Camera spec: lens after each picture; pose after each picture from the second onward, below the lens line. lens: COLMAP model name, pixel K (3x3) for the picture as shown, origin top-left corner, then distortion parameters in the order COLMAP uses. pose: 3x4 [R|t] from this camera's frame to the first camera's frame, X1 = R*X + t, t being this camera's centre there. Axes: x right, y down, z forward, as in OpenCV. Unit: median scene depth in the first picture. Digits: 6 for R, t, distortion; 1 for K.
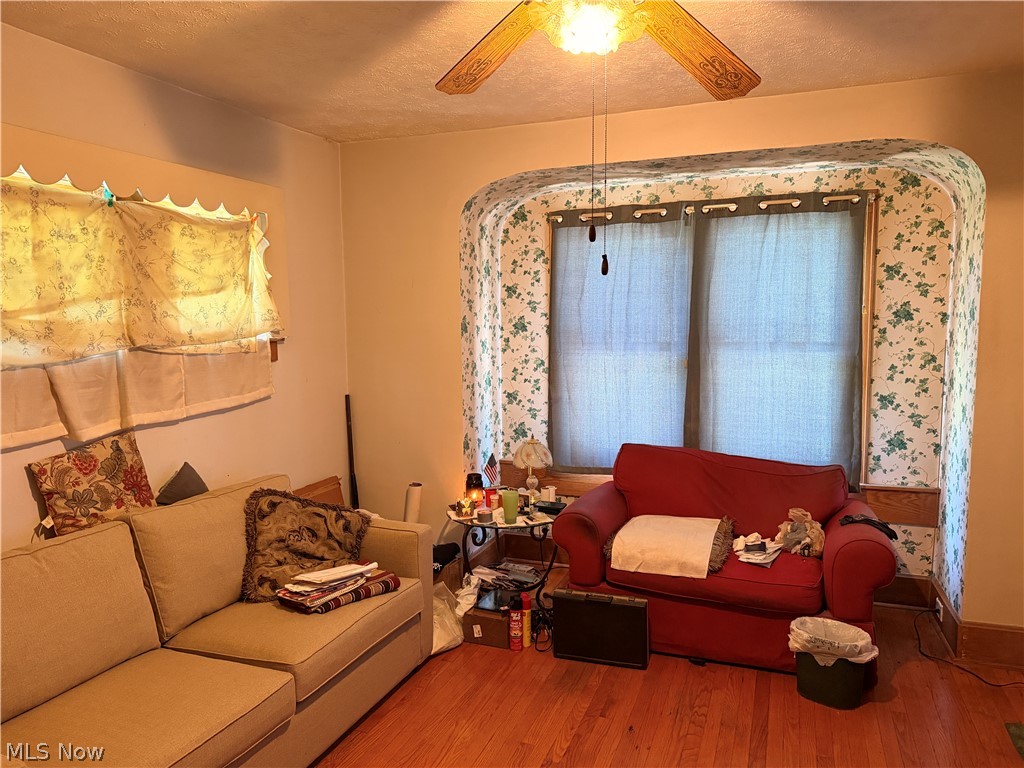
lens RADIAL K [[711.6, 0, 512.9], [0, 711.6, 383.5], [0, 0, 1]] dist [0.066259, -0.086405]
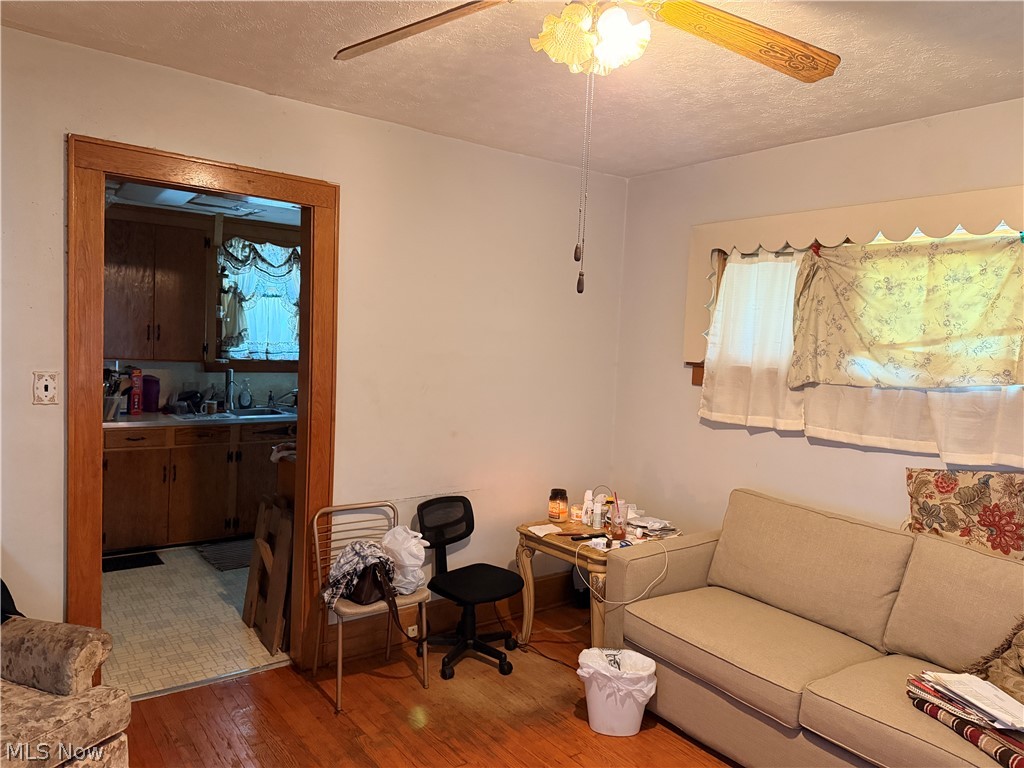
lens RADIAL K [[711.6, 0, 507.3], [0, 711.6, 382.3], [0, 0, 1]] dist [0.066259, -0.086405]
pose [[-0.550479, 0.038965, -0.833939, 0.706123], [-0.118845, 0.985079, 0.124476, -0.101302], [0.826346, 0.167631, -0.537635, 1.041947]]
